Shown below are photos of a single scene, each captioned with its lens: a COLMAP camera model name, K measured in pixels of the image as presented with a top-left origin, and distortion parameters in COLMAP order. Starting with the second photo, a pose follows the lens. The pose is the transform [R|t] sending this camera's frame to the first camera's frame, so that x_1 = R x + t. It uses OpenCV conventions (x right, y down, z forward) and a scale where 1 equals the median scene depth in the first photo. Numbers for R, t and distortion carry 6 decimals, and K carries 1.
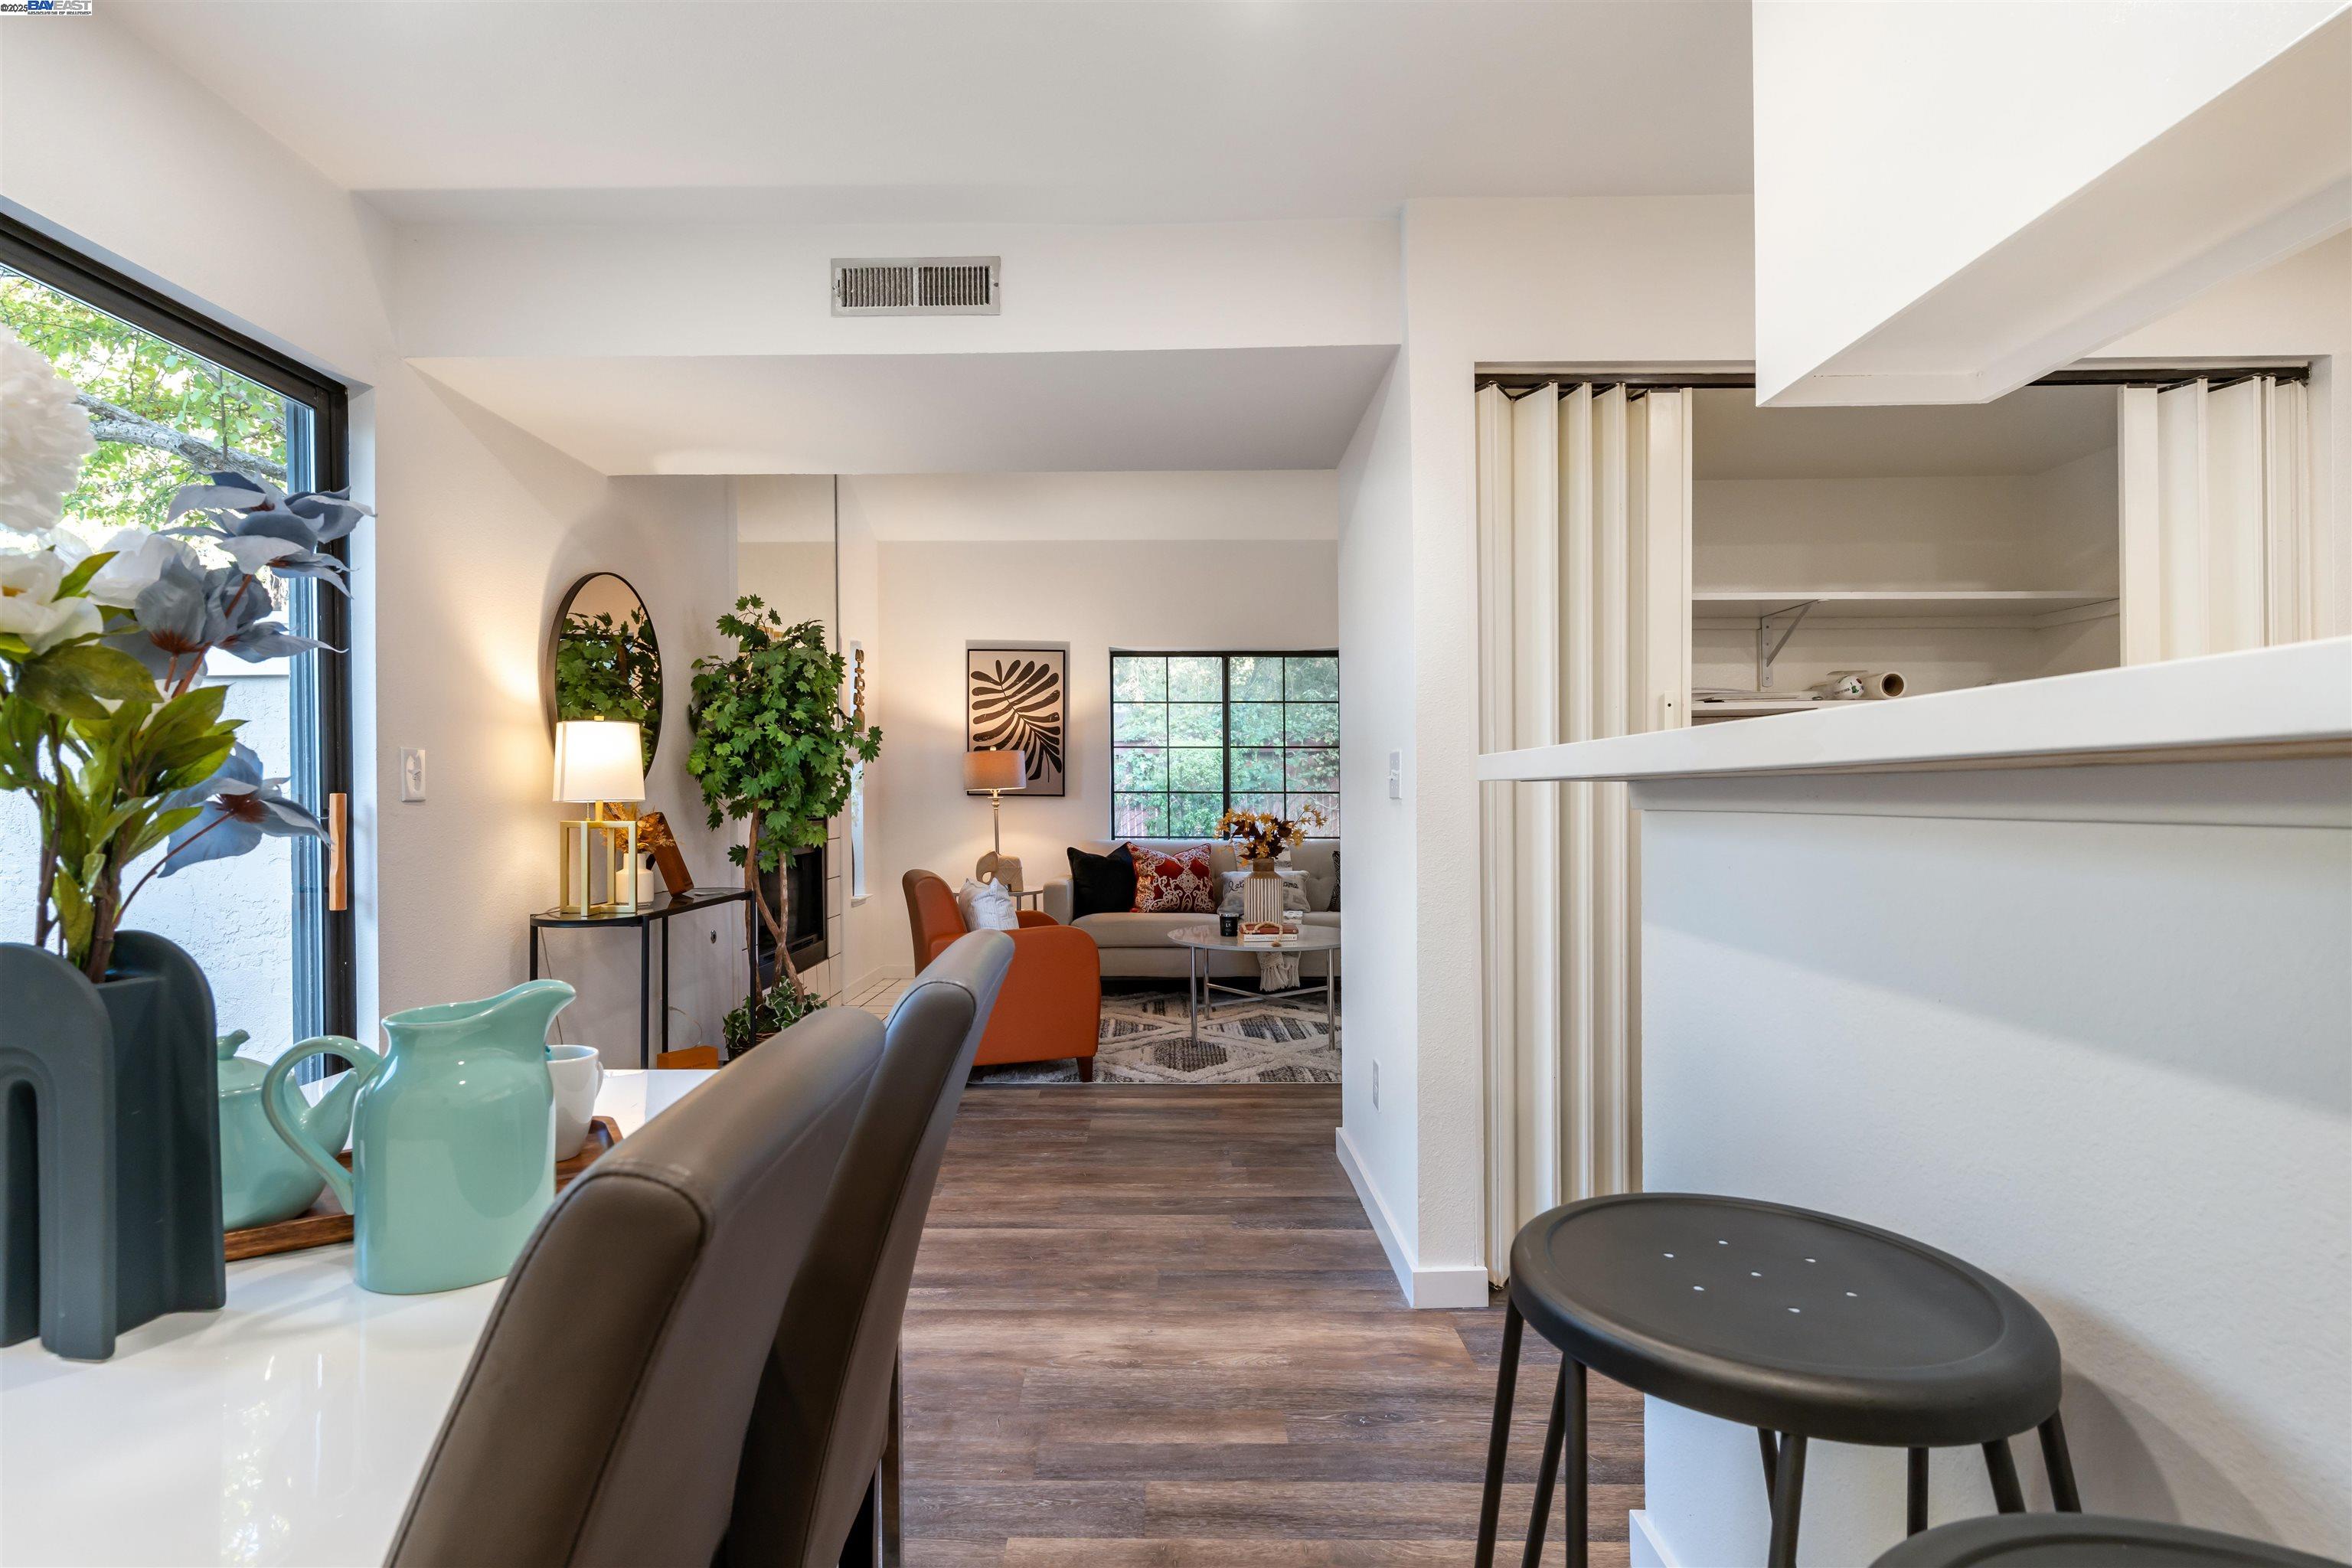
lens RADIAL K [[1118.0, 0, 1145.8], [0, 1118.0, 806.2], [0, 0, 1]] dist [-0.000311, 0.000107]
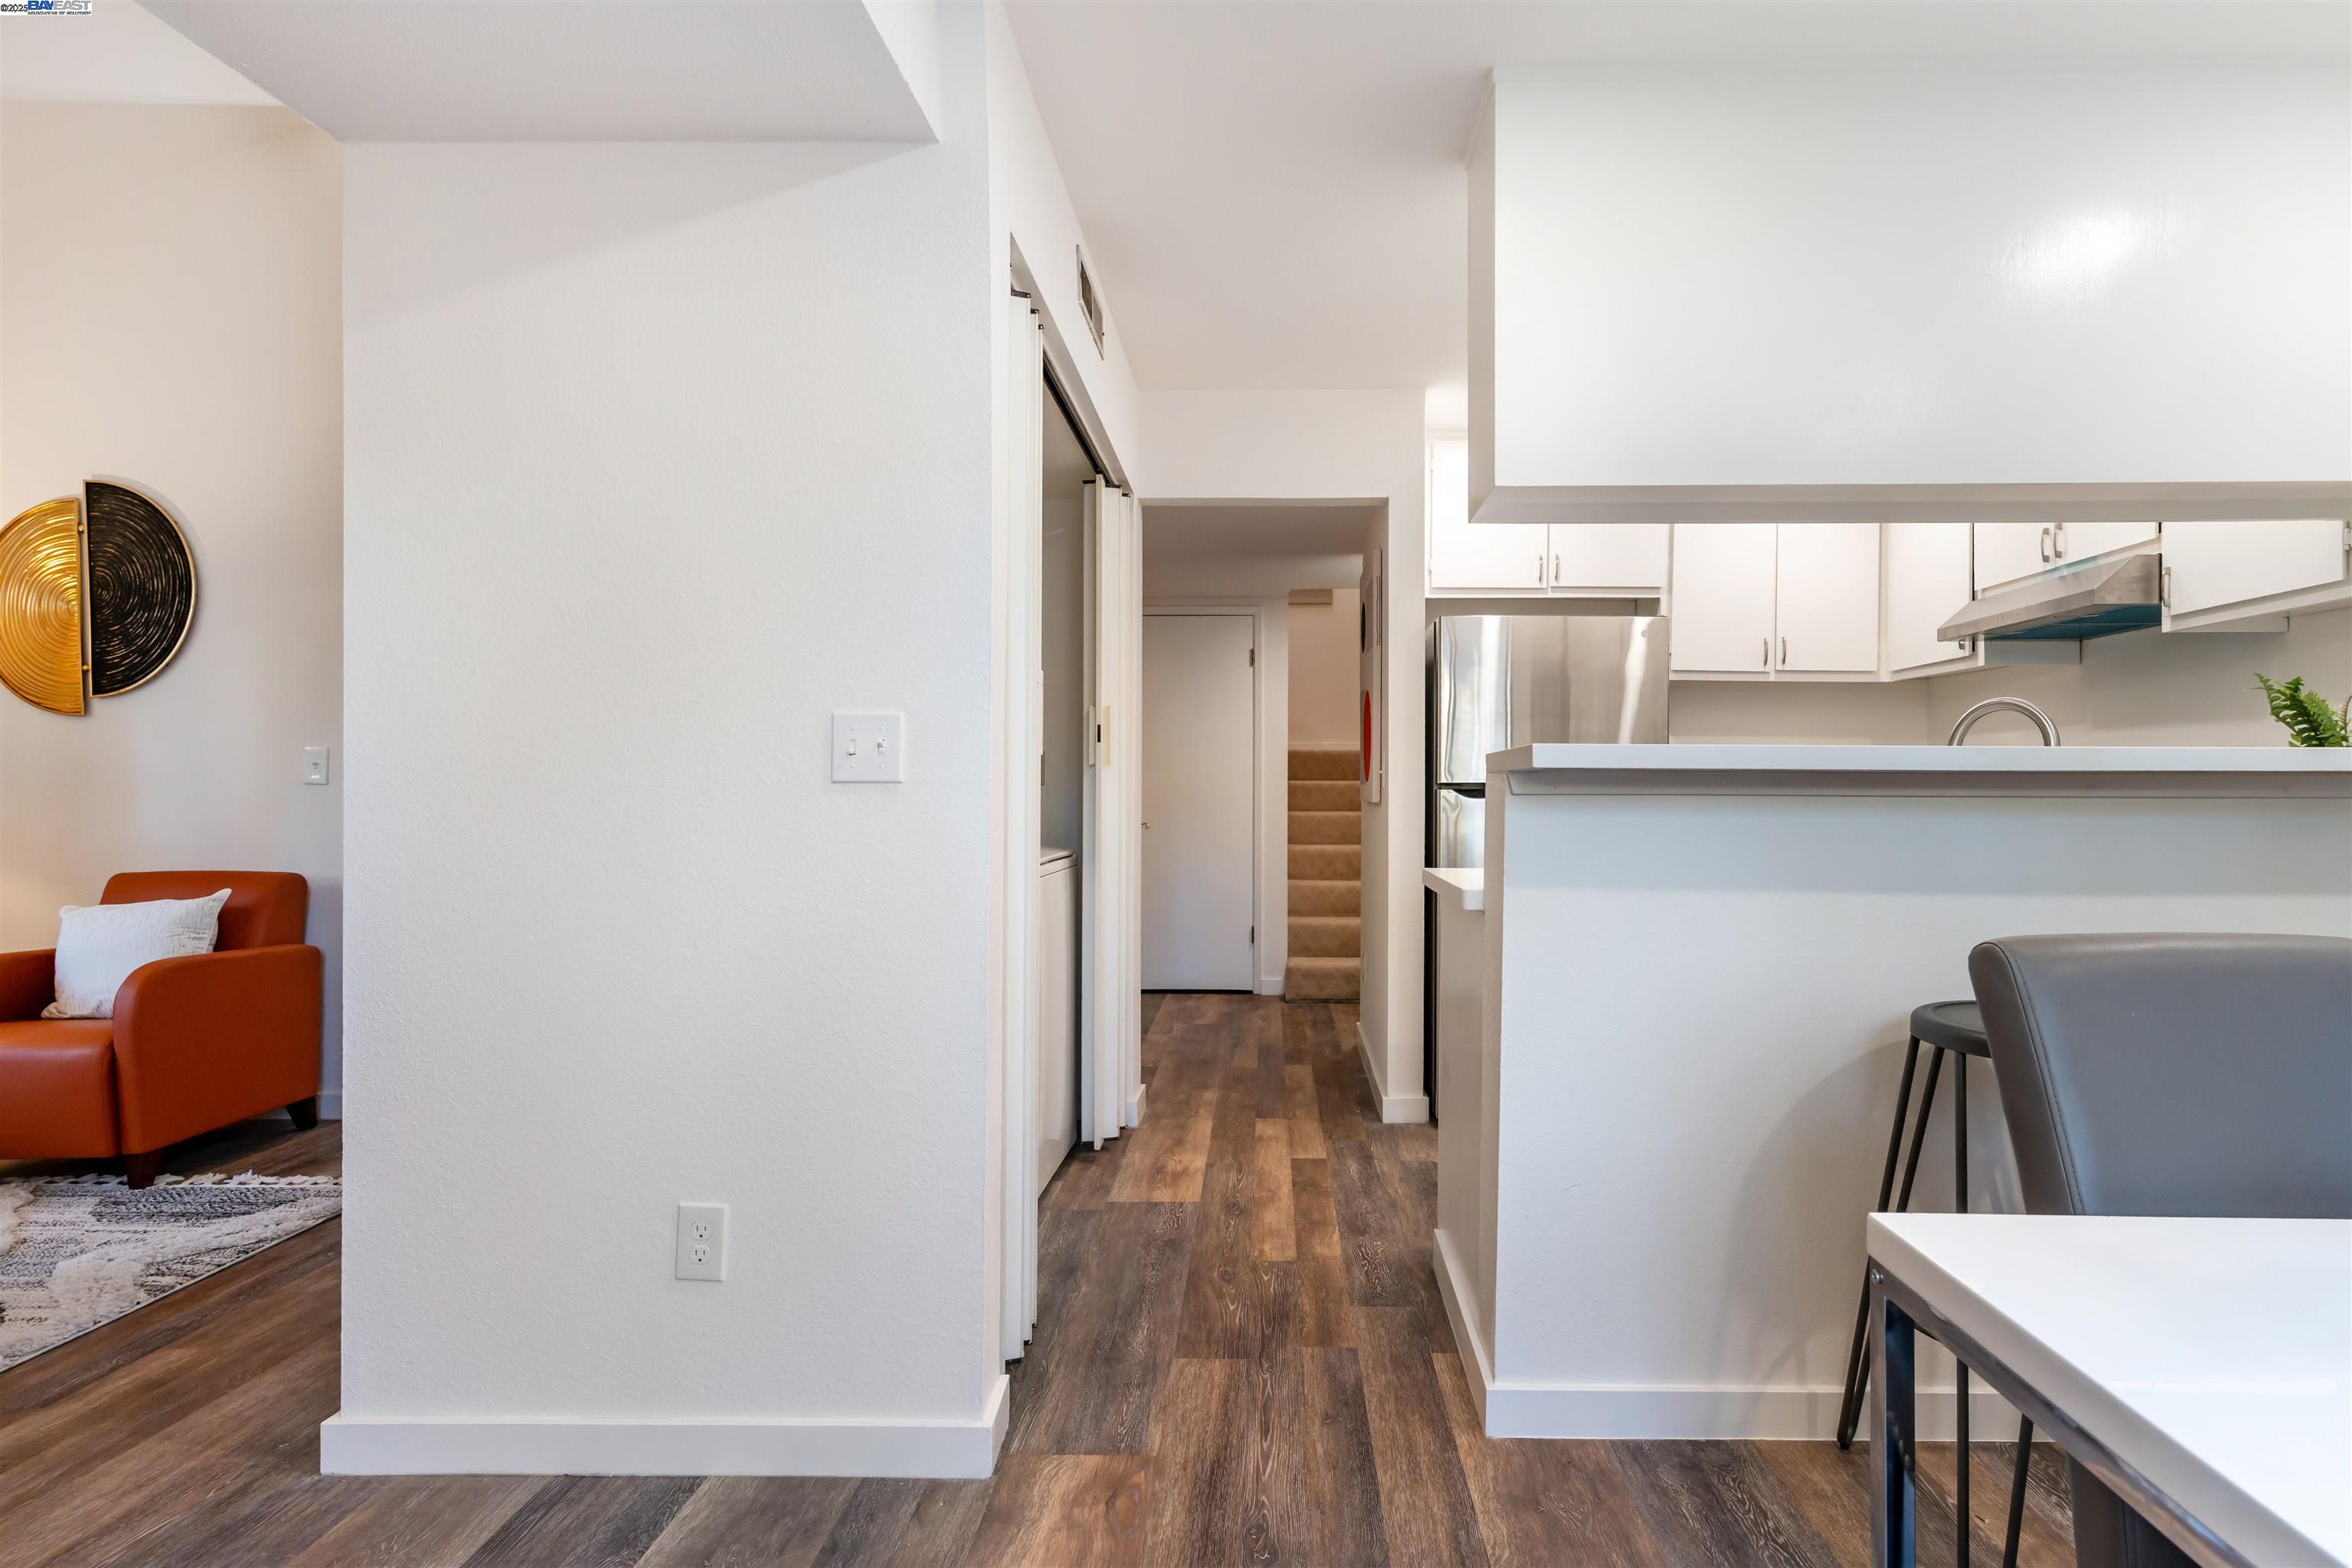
lens RADIAL K [[1193.8, 0, 1258.1], [0, 1193.8, 790.5], [0, 0, 1]] dist [0.000755, -0.000381]
pose [[-0.007187, -0.001469, 0.999973, -0.257292], [0.004209, 0.999990, 0.001499, -0.001853], [-0.999965, 0.004219, -0.007181, 0.387774]]
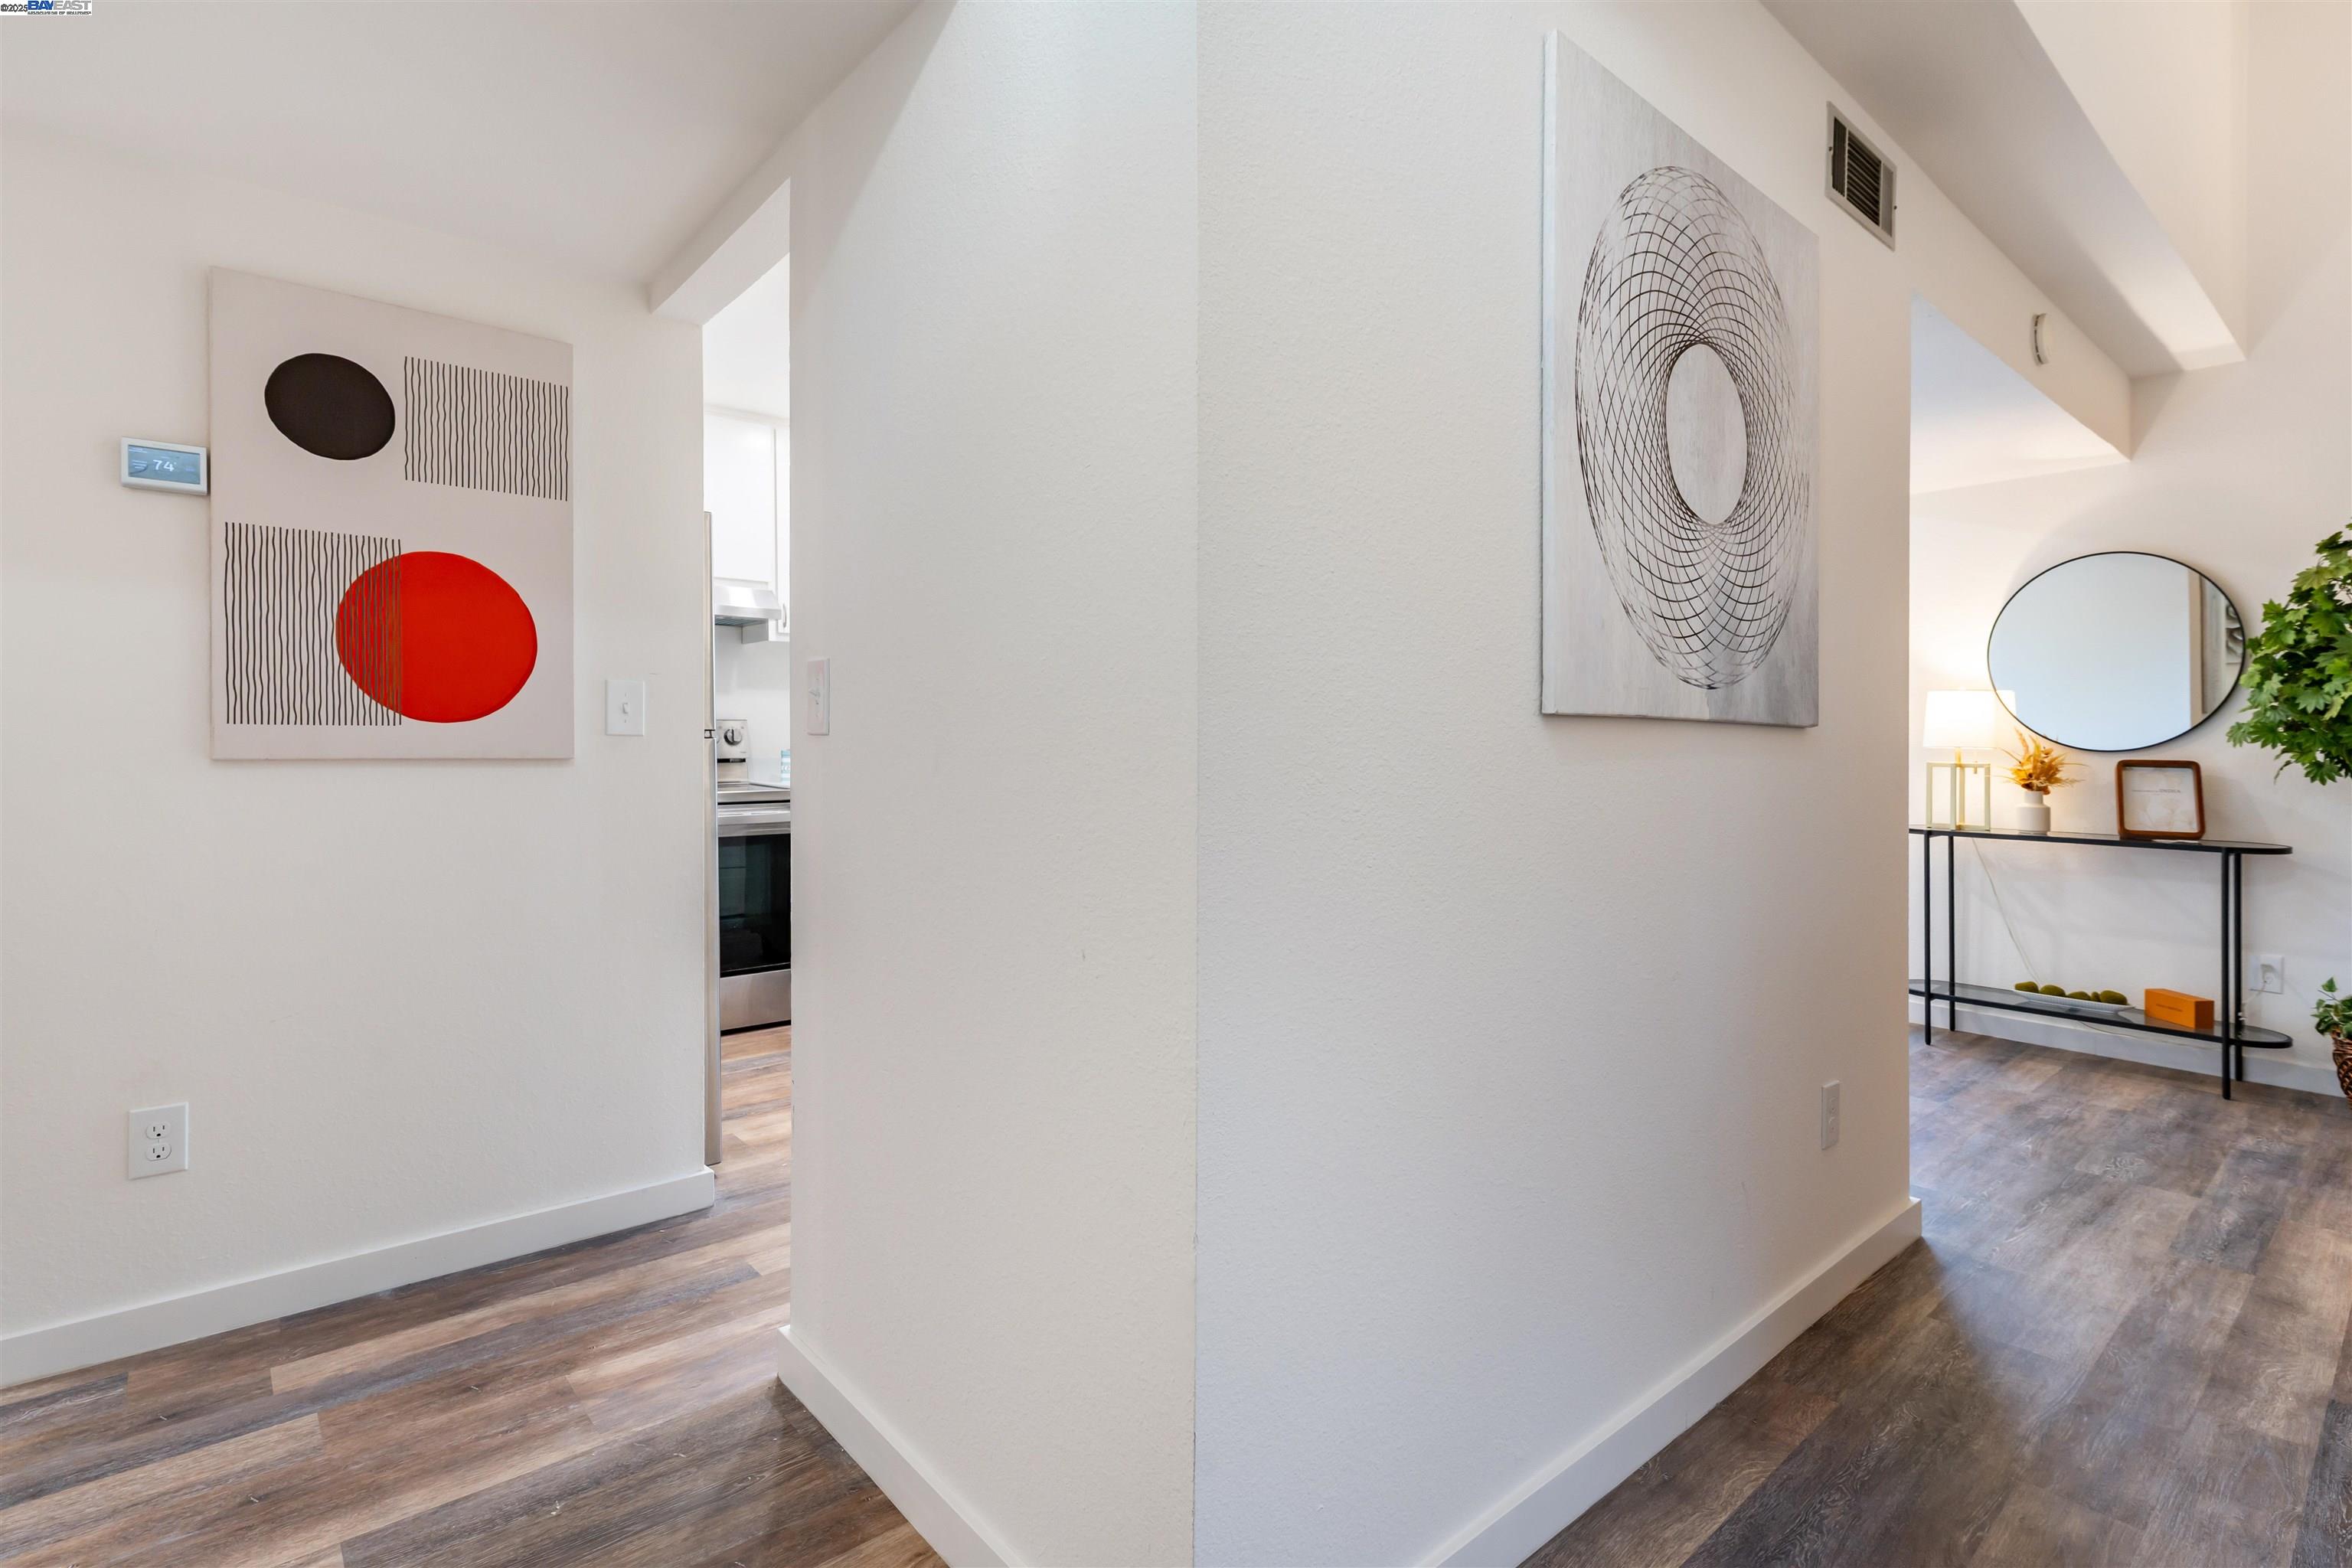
lens RADIAL K [[1108.1, 0, 1177.8], [0, 1108.1, 787.4], [0, 0, 1]] dist [0.001250, 0.000238]
pose [[-0.740567, 0.019996, -0.671685, 0.684425], [-0.012953, 0.998947, 0.044021, -0.003297], [0.671857, 0.041301, -0.739528, 0.812777]]
